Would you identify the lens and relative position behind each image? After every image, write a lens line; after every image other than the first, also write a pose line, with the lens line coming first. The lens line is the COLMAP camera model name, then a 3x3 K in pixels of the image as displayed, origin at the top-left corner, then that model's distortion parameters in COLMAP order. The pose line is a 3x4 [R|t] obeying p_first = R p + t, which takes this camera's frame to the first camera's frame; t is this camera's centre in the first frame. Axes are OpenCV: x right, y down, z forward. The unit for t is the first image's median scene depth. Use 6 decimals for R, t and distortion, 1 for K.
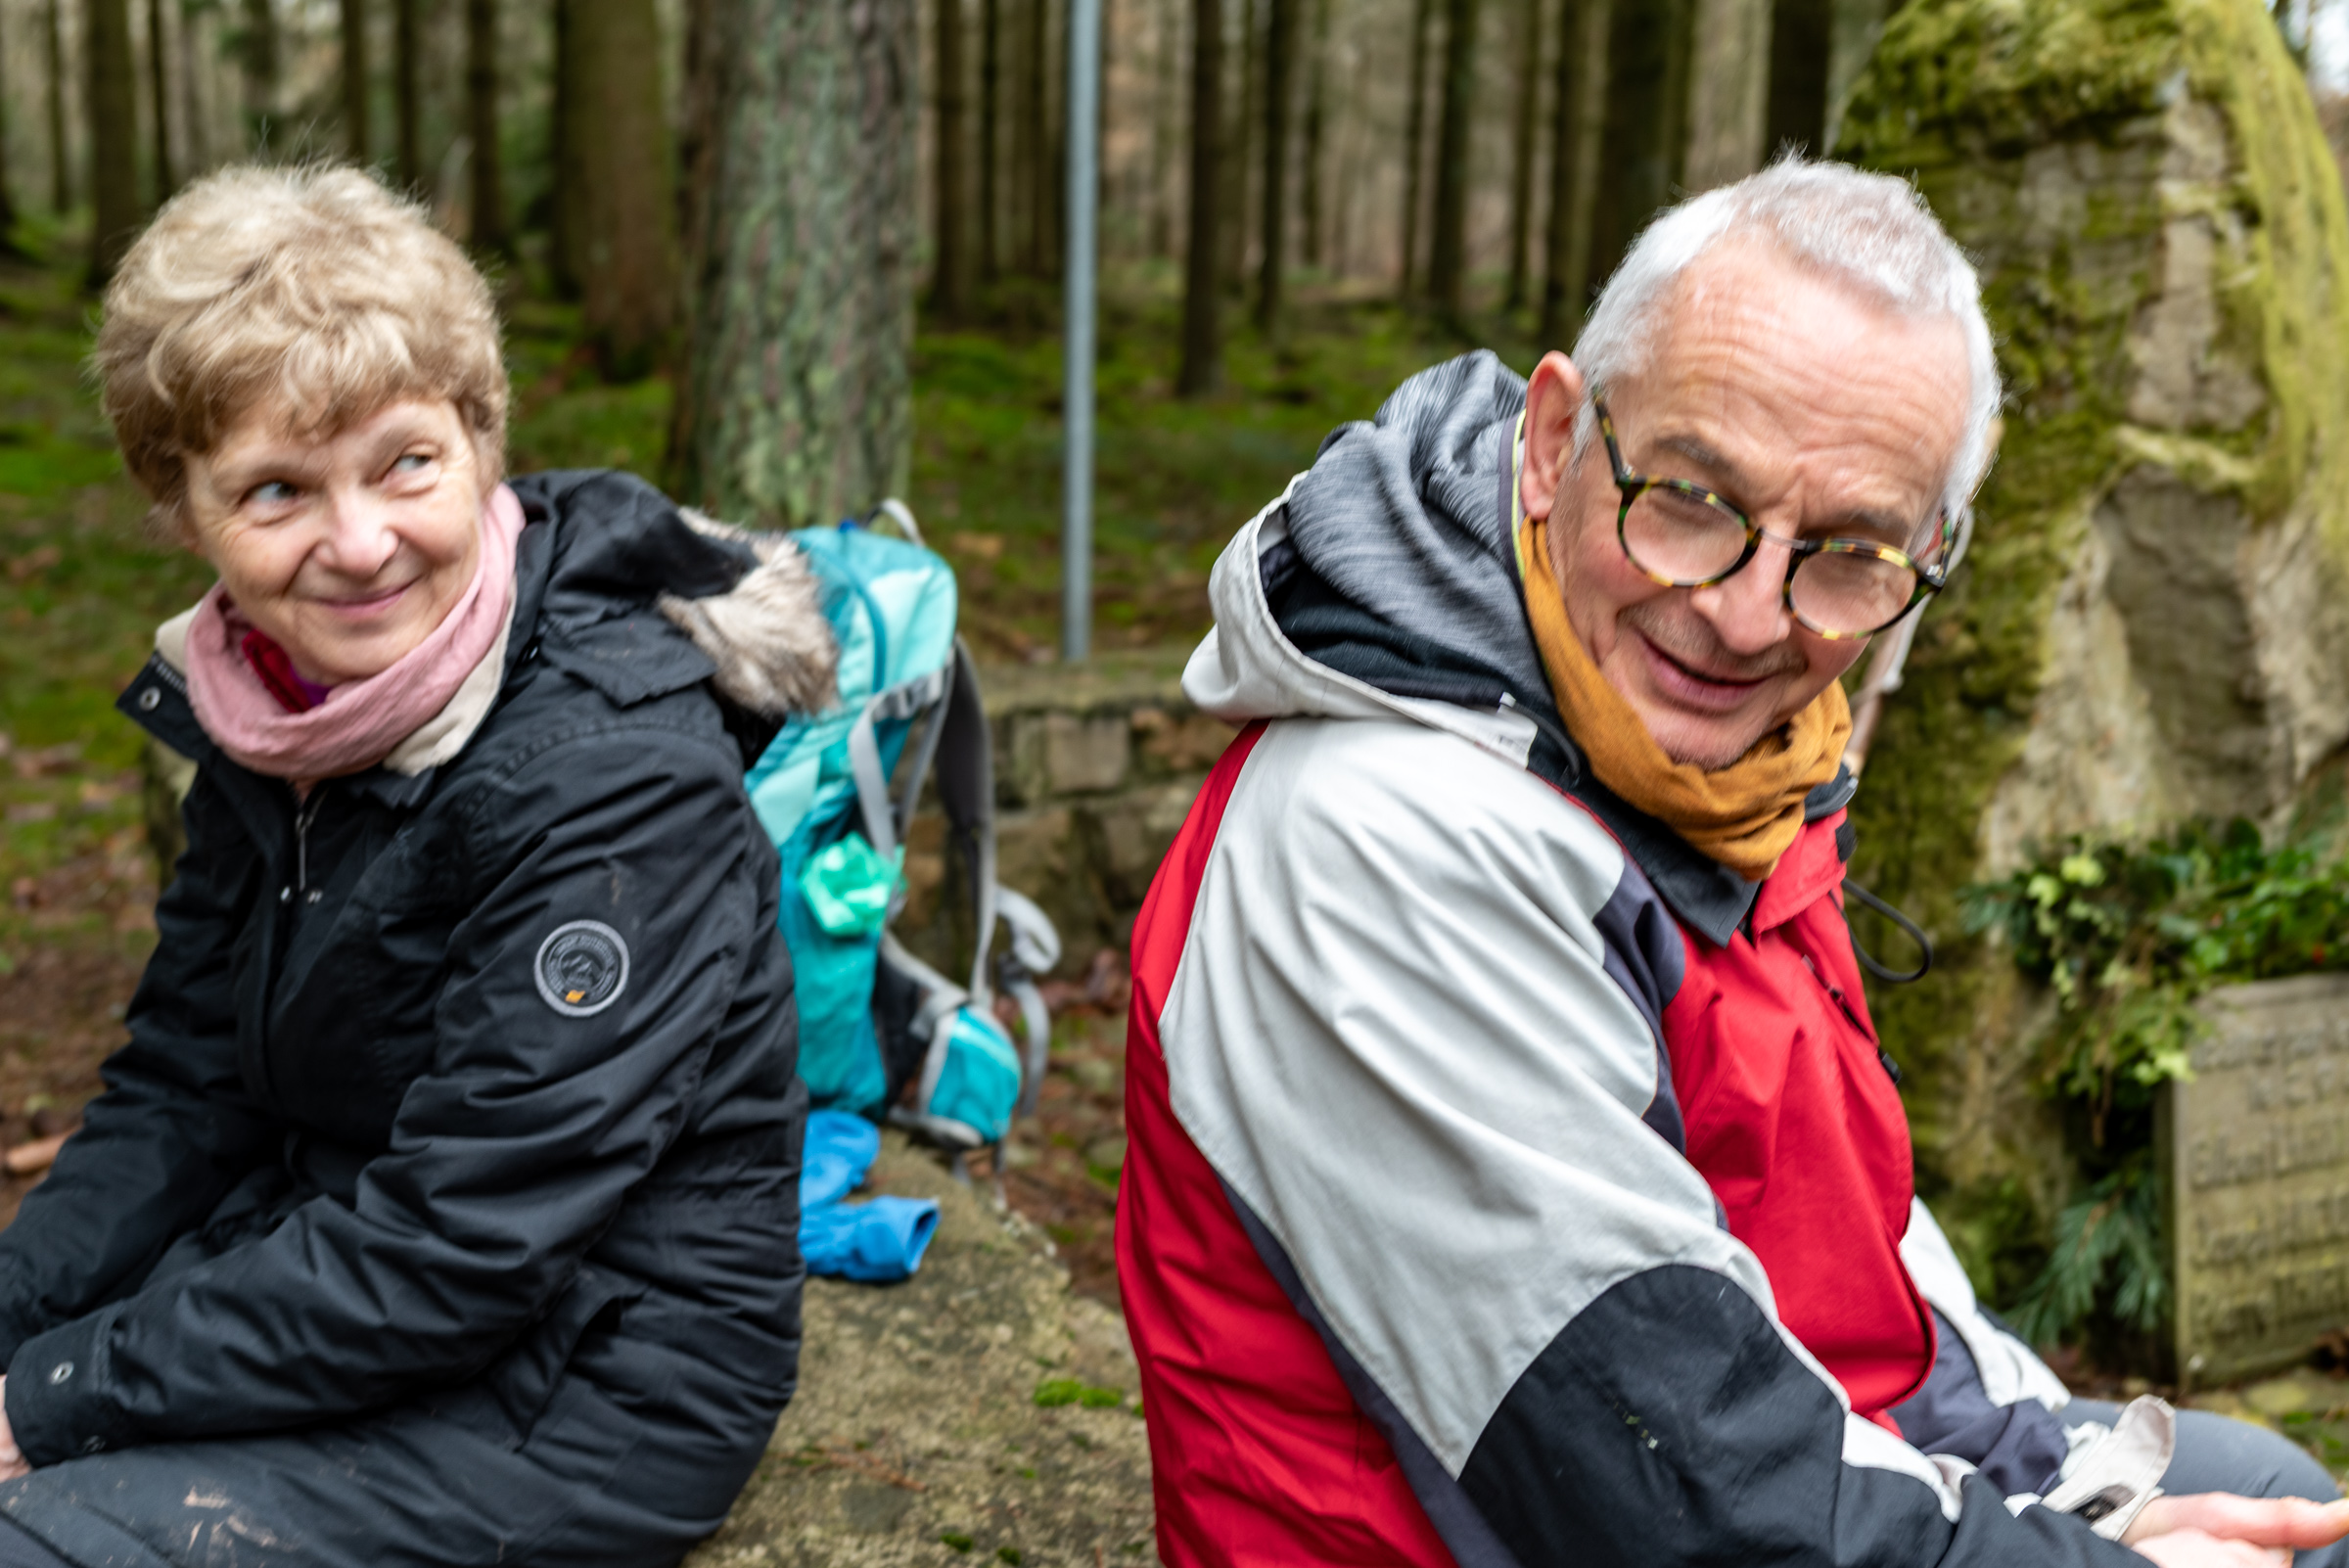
lens RADIAL K [[2691.9, 0, 1174.5], [0, 2691.9, 784.0], [0, 0, 1]] dist [0.001615, 0.018890]
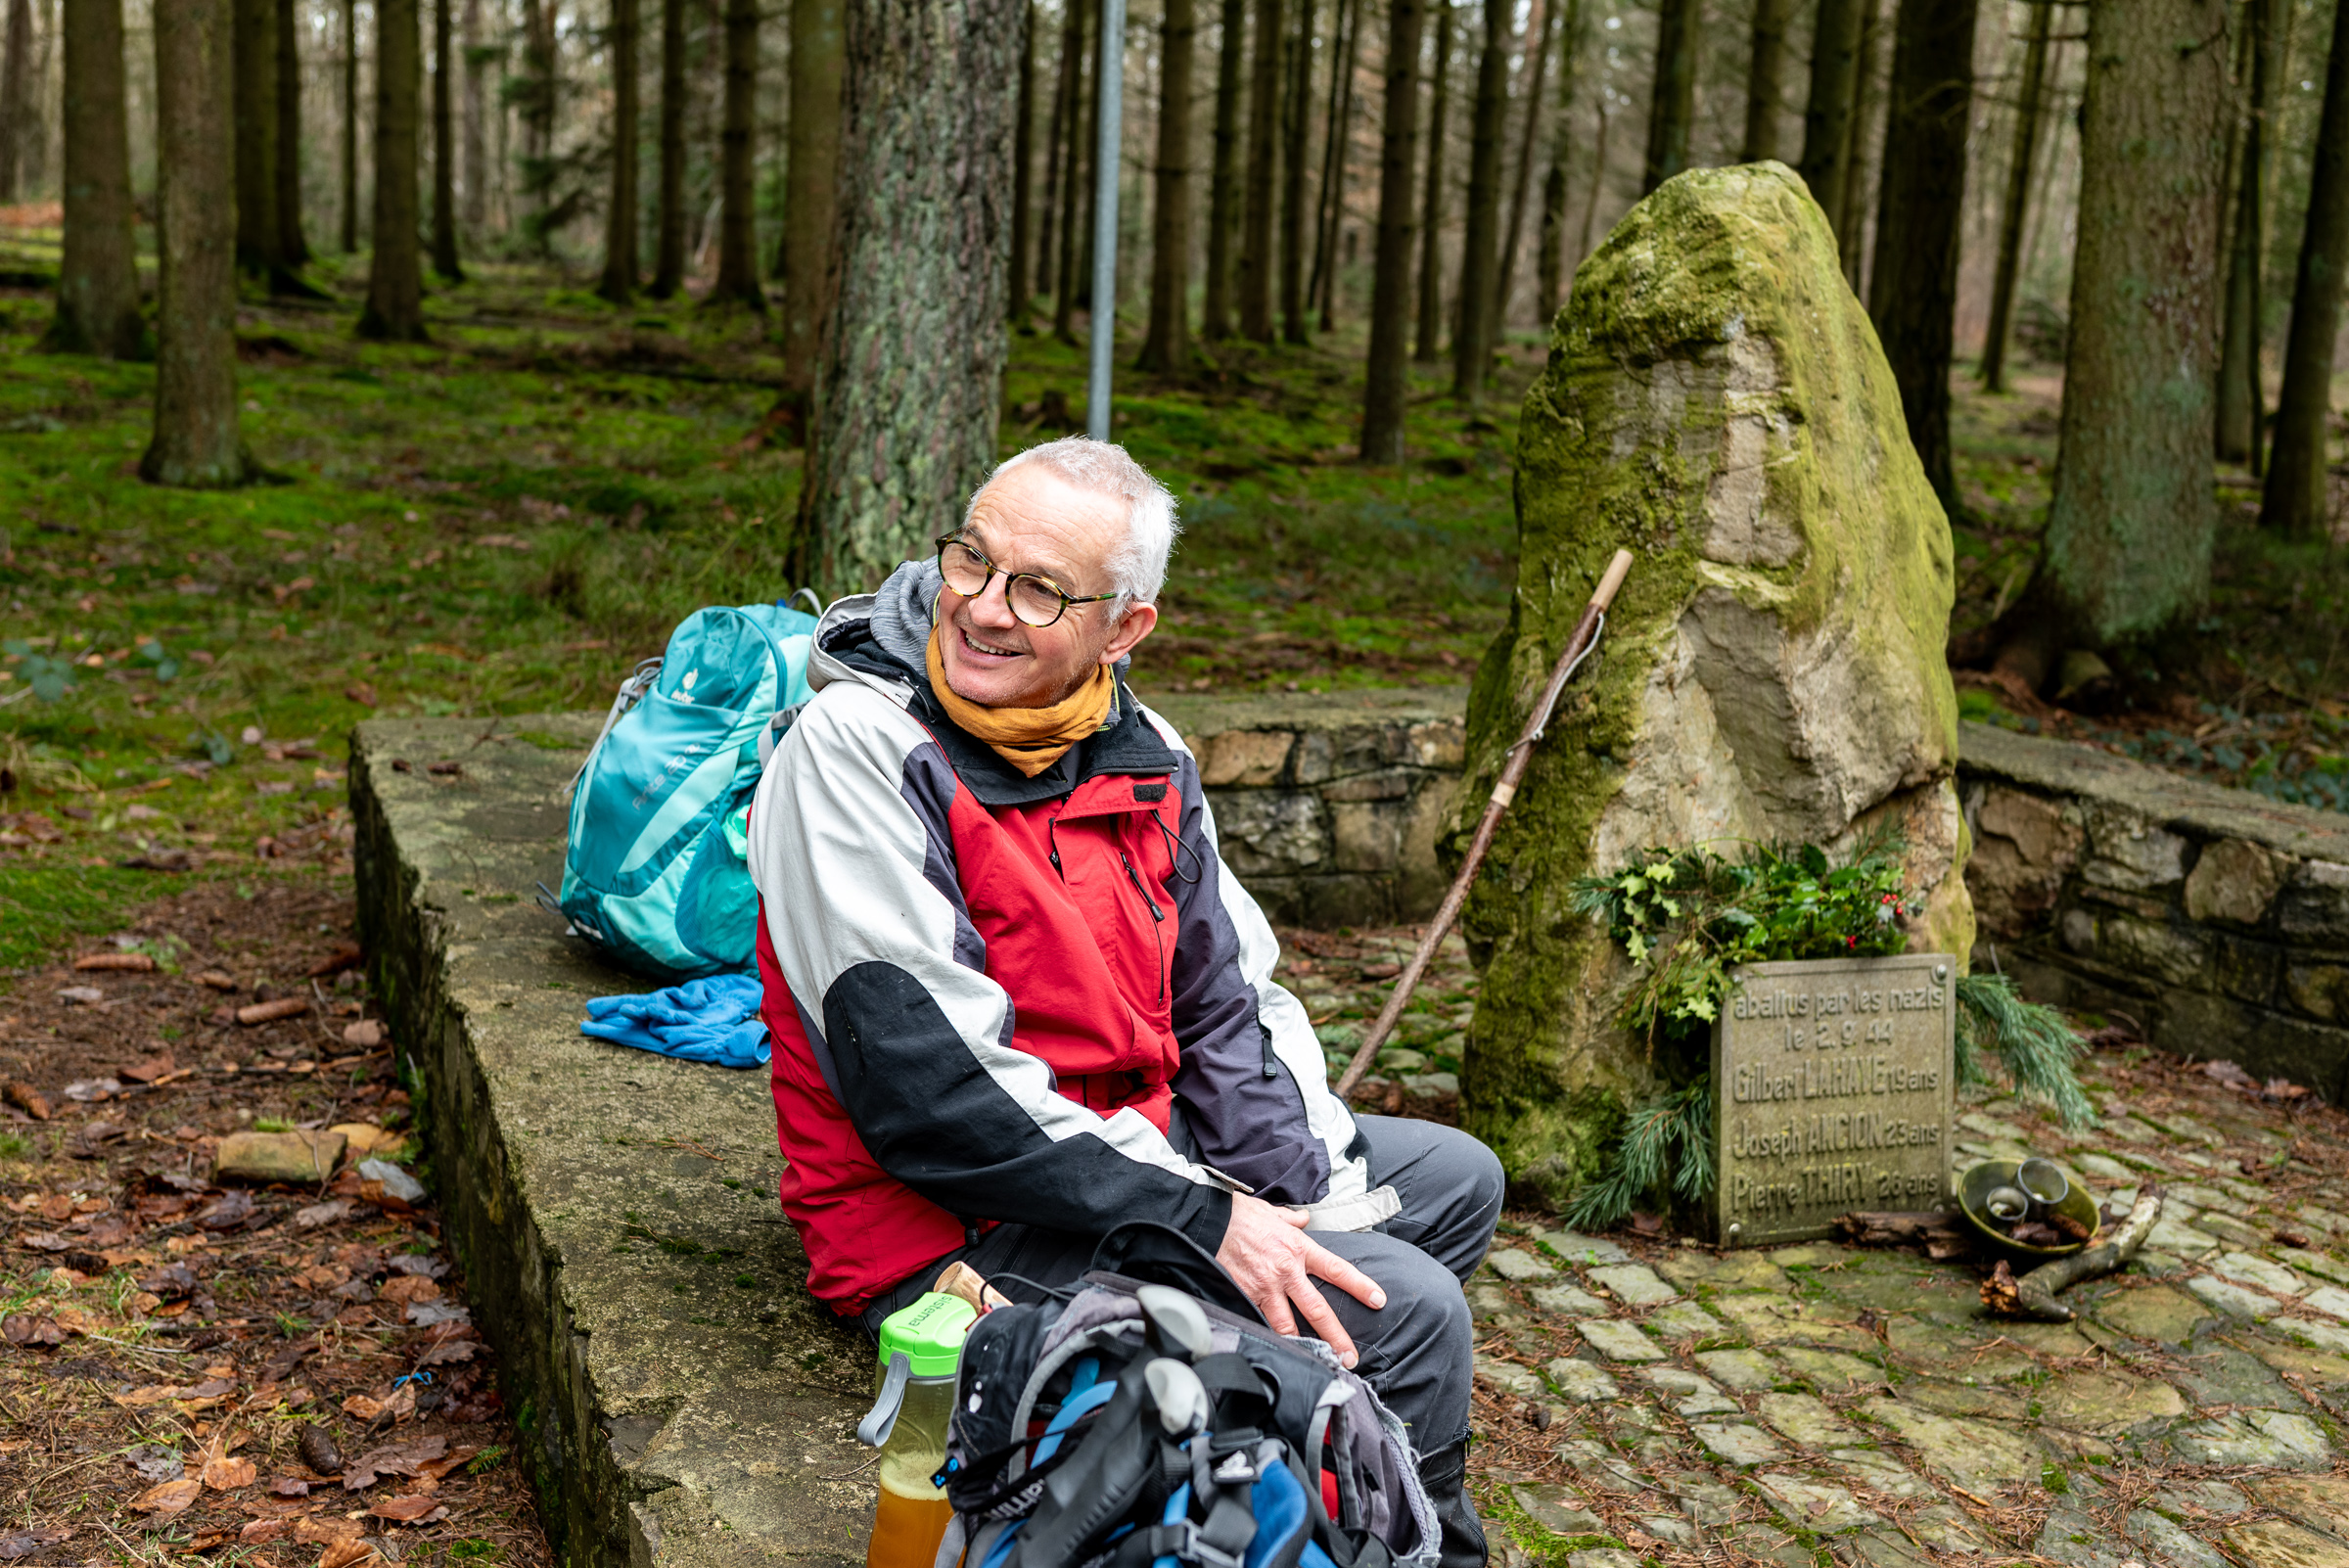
lens RADIAL K [[2691.9, 0, 1174.5], [0, 2691.9, 784.0], [0, 0, 1]] dist [0.001615, 0.018890]
pose [[0.995368, 0.041452, -0.086741, 0.203649], [-0.042966, 0.998954, -0.015667, 0.018842], [0.086001, 0.019321, 0.996108, -0.433060]]
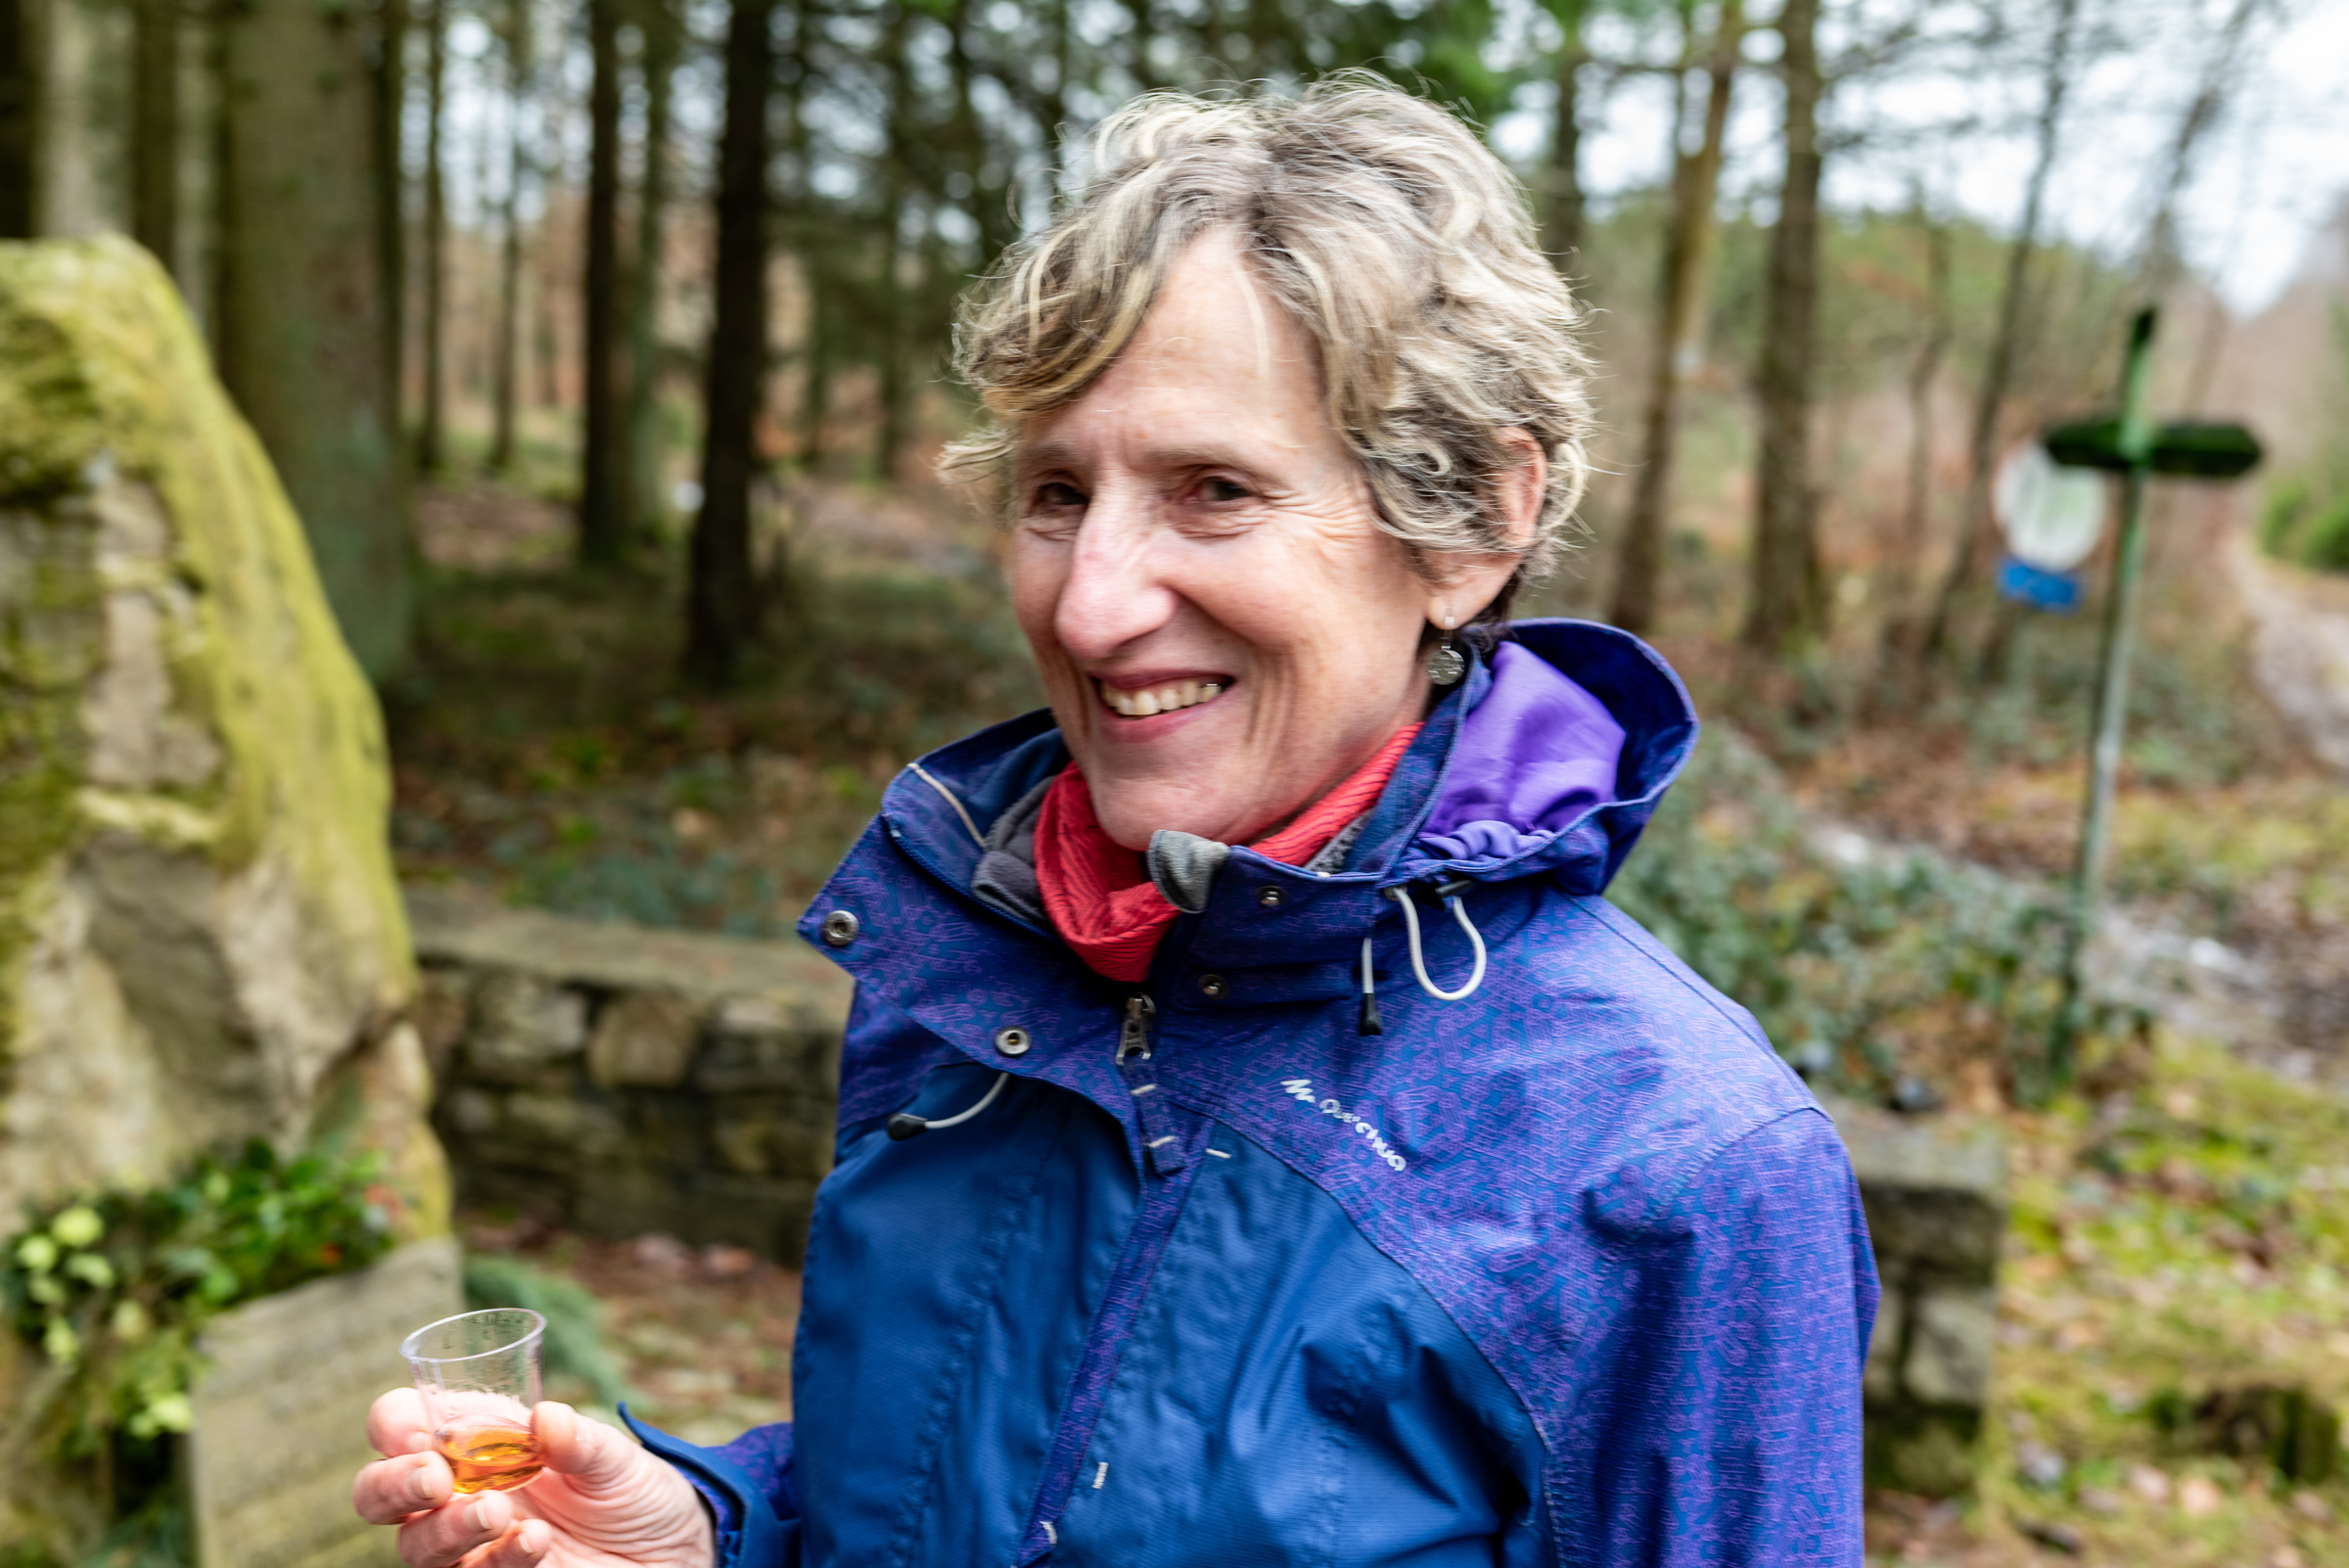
lens RADIAL K [[2691.9, 0, 1174.5], [0, 2691.9, 784.0], [0, 0, 1]] dist [0.001615, 0.018890]
pose [[0.823021, -0.063698, 0.564428, 0.114213], [0.080576, 0.996736, -0.005007, -0.096523], [-0.562267, 0.049600, 0.825467, -0.081577]]
